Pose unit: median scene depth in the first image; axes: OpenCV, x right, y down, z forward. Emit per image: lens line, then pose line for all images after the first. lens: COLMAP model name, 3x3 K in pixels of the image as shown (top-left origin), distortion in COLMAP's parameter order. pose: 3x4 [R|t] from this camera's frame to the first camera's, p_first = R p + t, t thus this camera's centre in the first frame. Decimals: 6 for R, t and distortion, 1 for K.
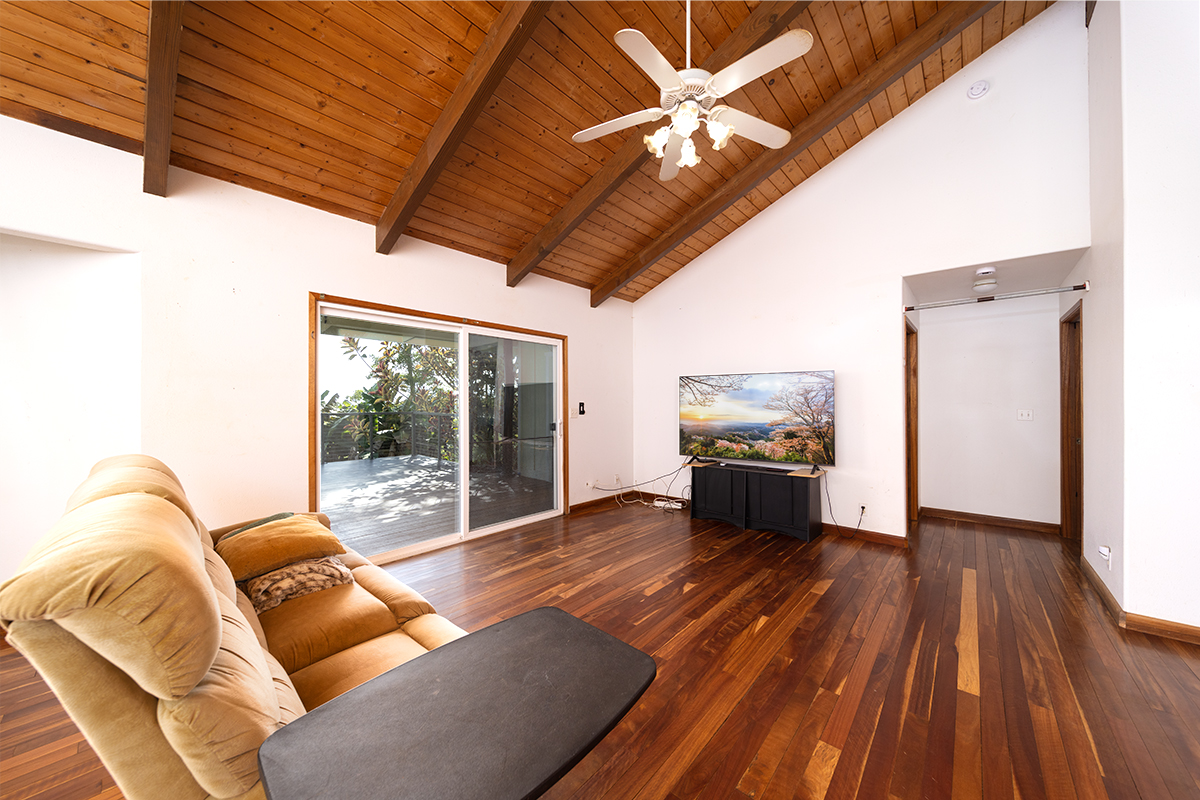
lens RADIAL K [[422.7, 0, 595.8], [0, 422.7, 398.7], [0, 0, 1]] dist [0.000735, -0.000116]
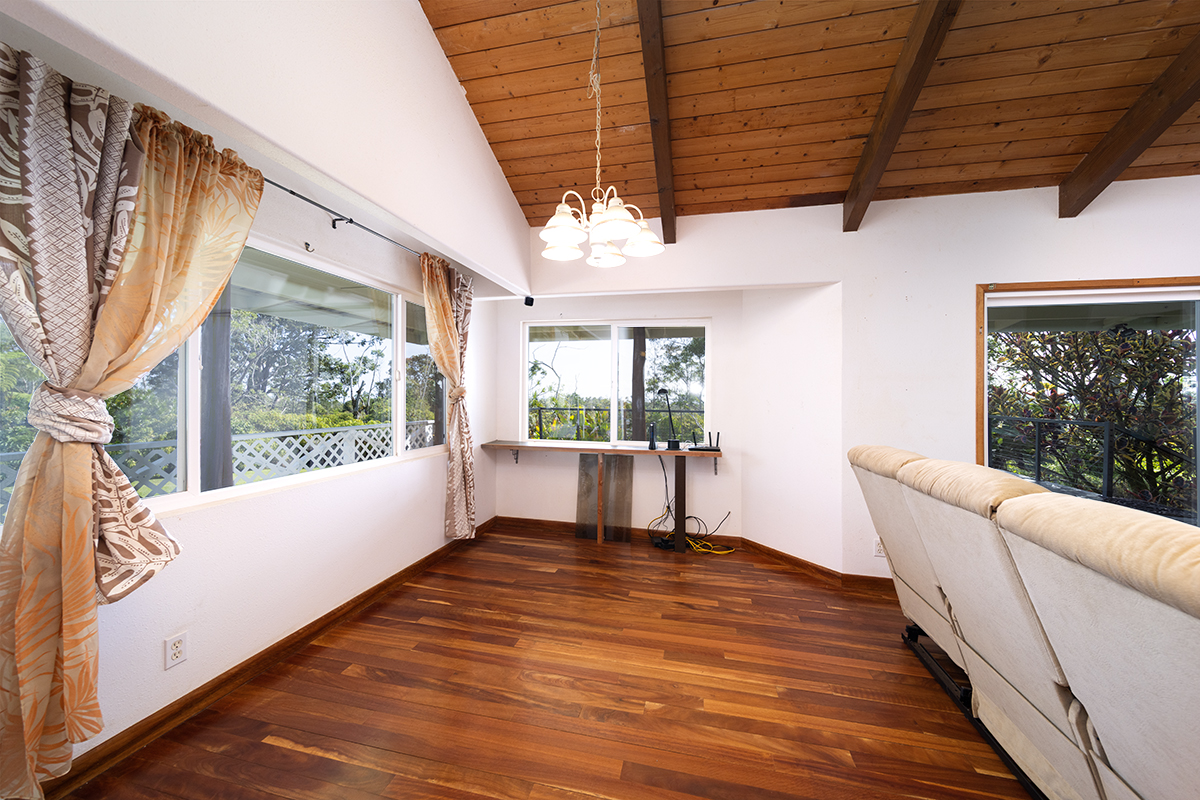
lens RADIAL K [[422.7, 0, 595.8], [0, 422.7, 398.7], [0, 0, 1]] dist [0.000735, -0.000116]
pose [[0.484909, 0.000083, -0.874565, -0.302766], [-0.000533, 1.000000, -0.000201, -0.002829], [0.874565, 0.000563, 0.484909, -0.198798]]
